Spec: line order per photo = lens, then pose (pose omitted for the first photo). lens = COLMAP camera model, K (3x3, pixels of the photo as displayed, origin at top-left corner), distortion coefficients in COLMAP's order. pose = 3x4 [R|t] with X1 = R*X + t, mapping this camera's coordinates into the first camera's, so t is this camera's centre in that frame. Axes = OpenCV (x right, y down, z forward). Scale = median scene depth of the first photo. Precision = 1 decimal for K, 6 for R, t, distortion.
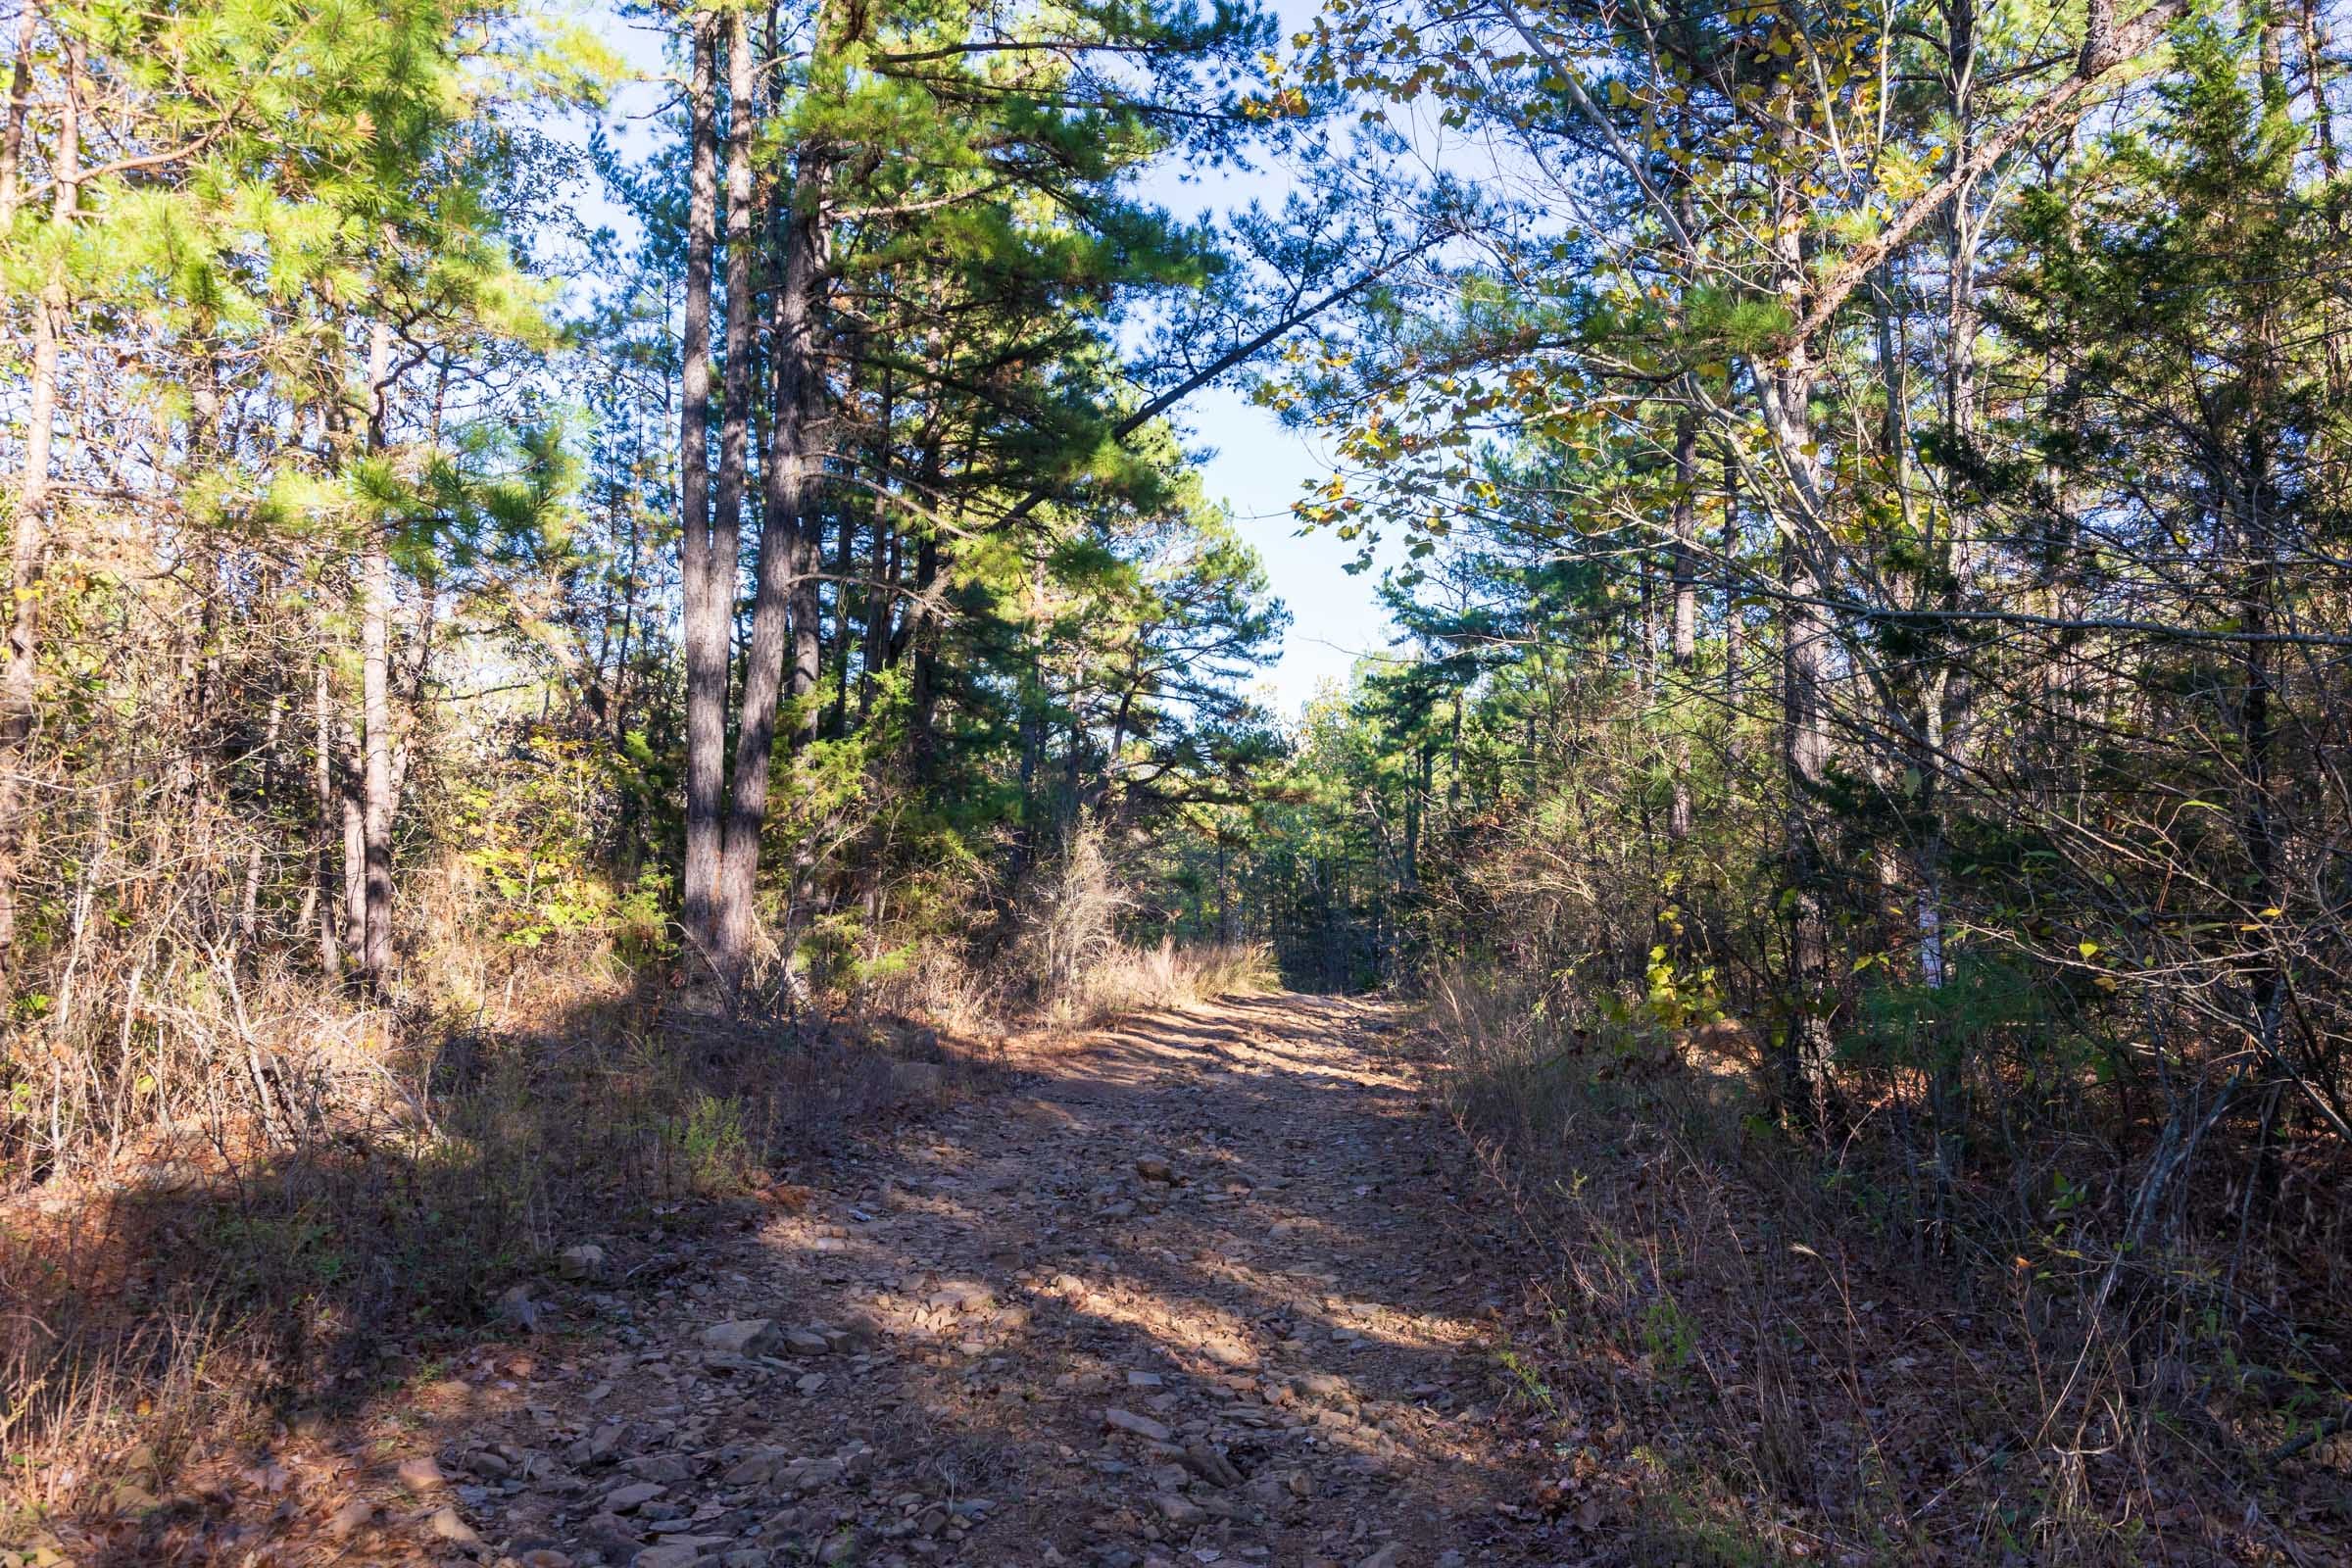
lens RADIAL K [[1592.3, 0, 1178.4], [0, 1592.3, 777.9], [0, 0, 1]] dist [0.005911, -0.006012]
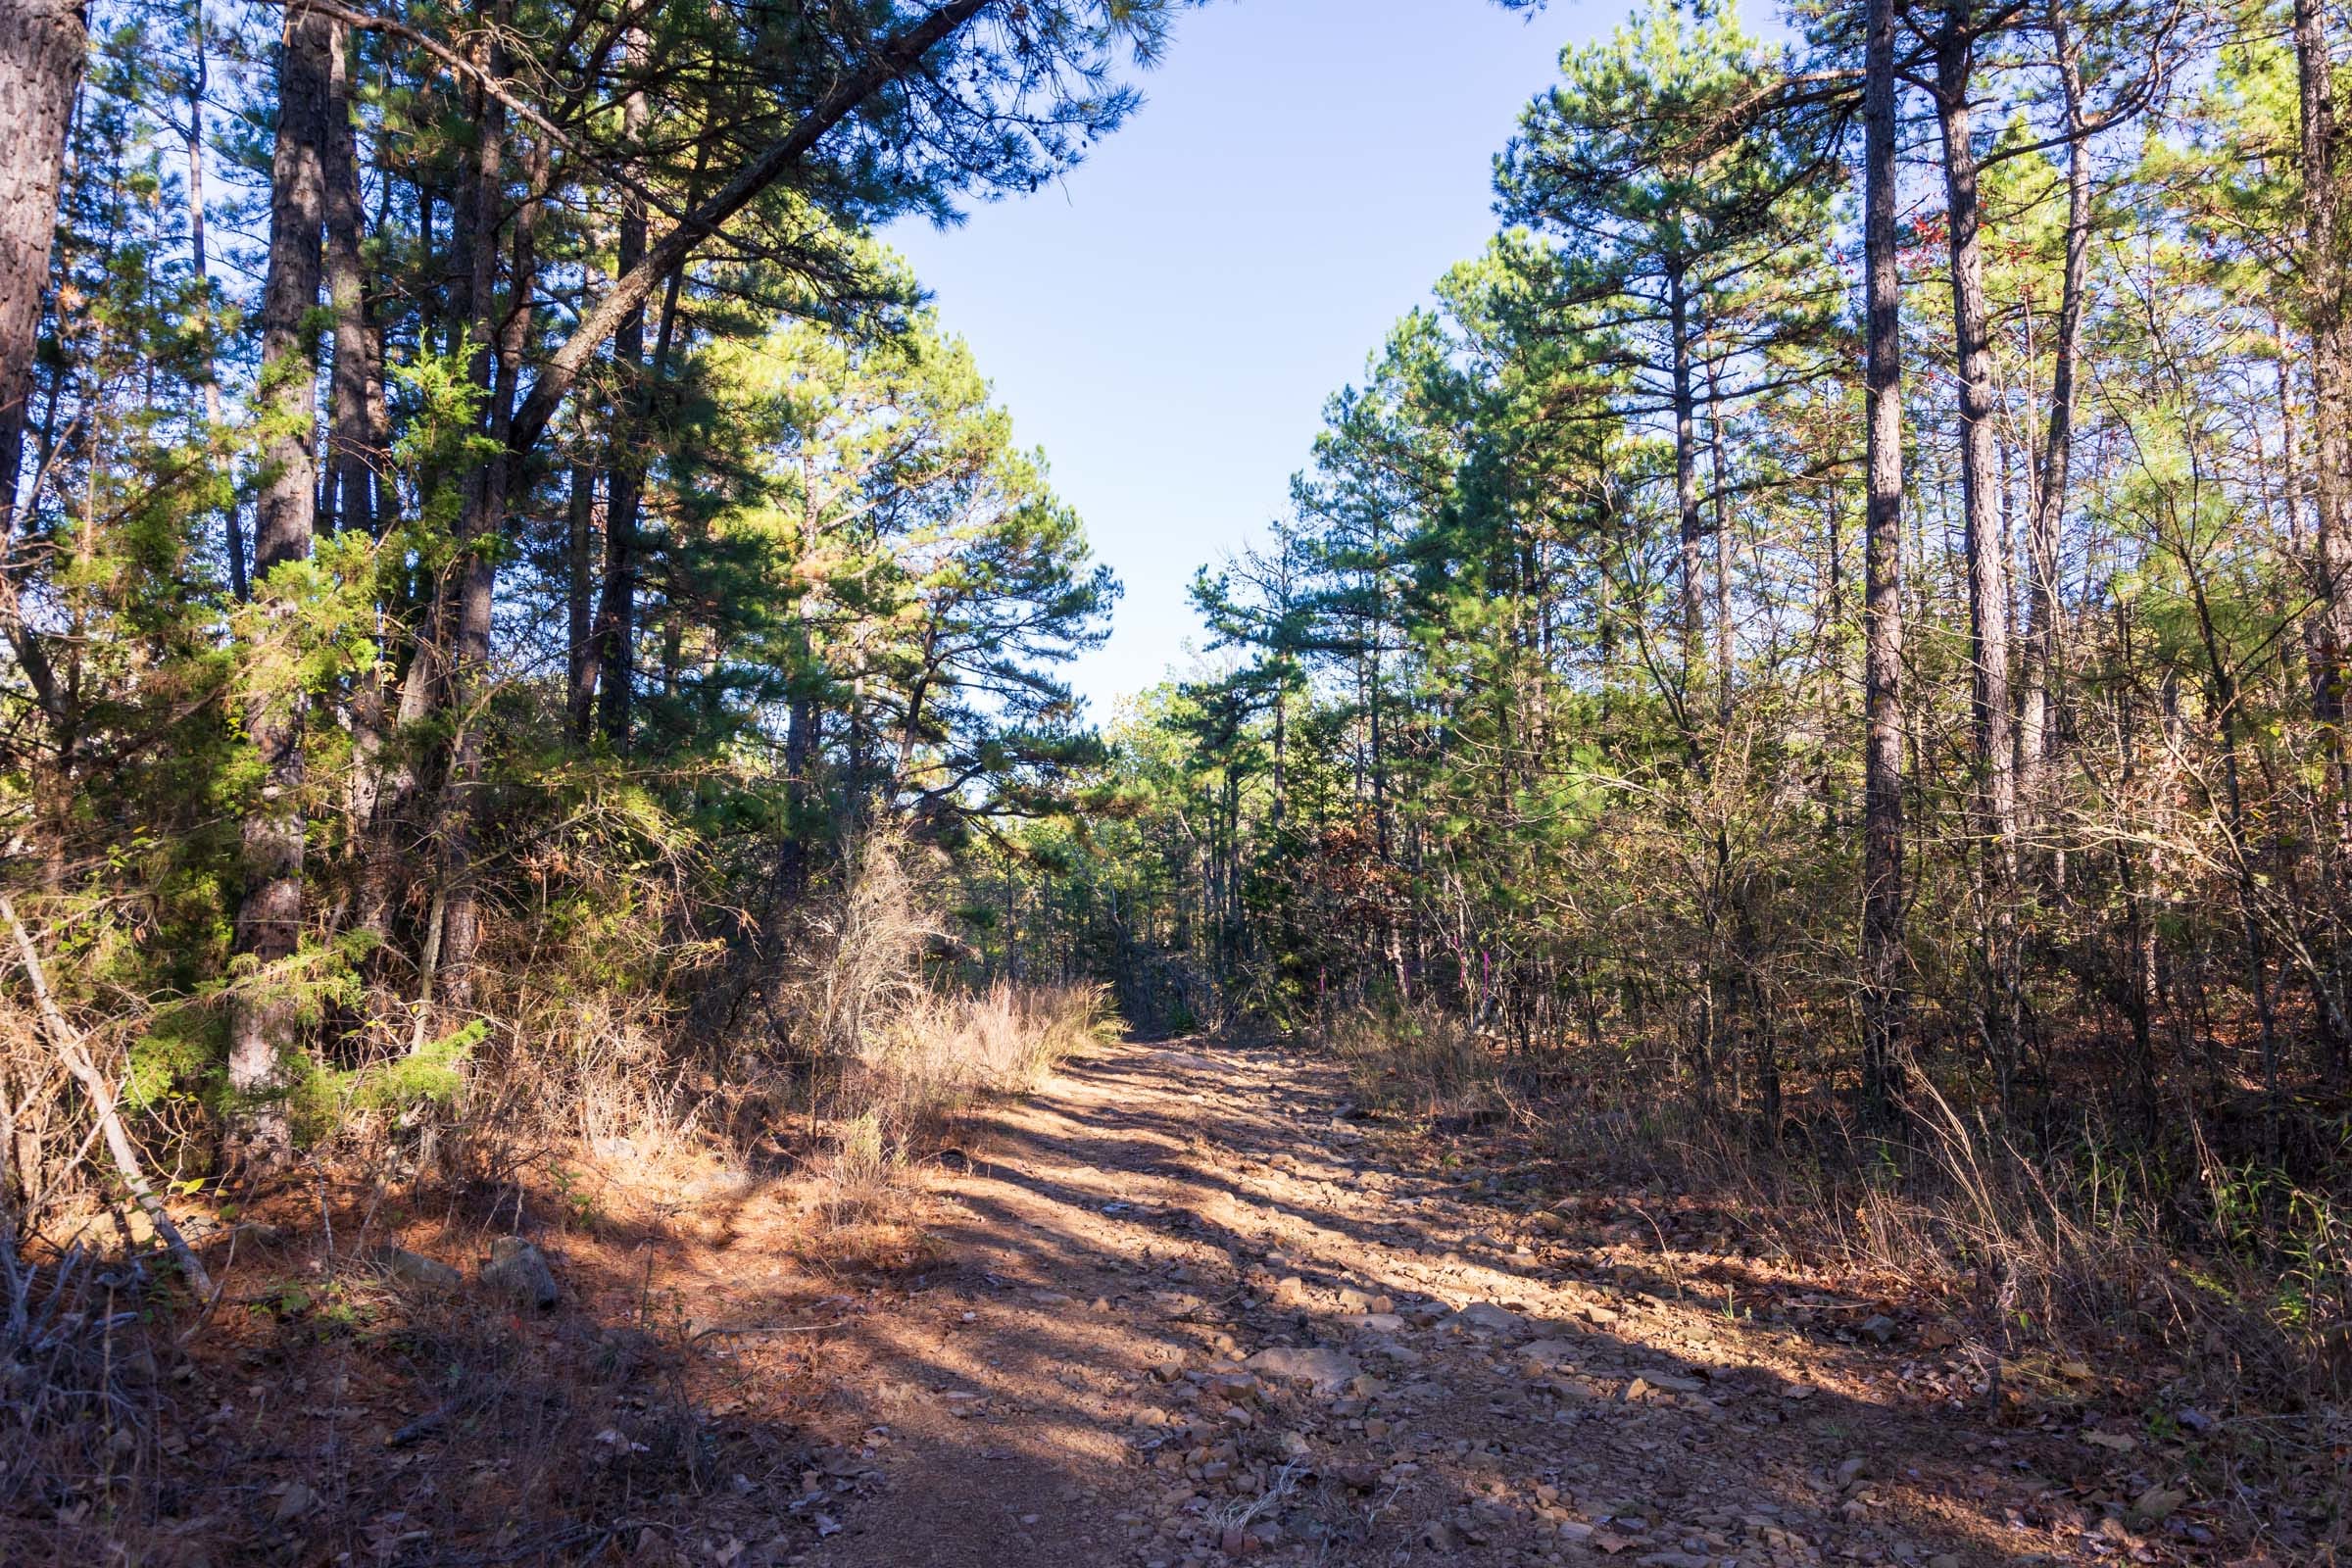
lens RADIAL K [[1592.3, 0, 1178.4], [0, 1592.3, 777.9], [0, 0, 1]] dist [0.005911, -0.006012]
pose [[0.990205, -0.007234, 0.139430, -0.015191], [0.010502, 0.999687, -0.022720, 0.015959], [-0.139222, 0.023962, 0.989971, 0.170656]]
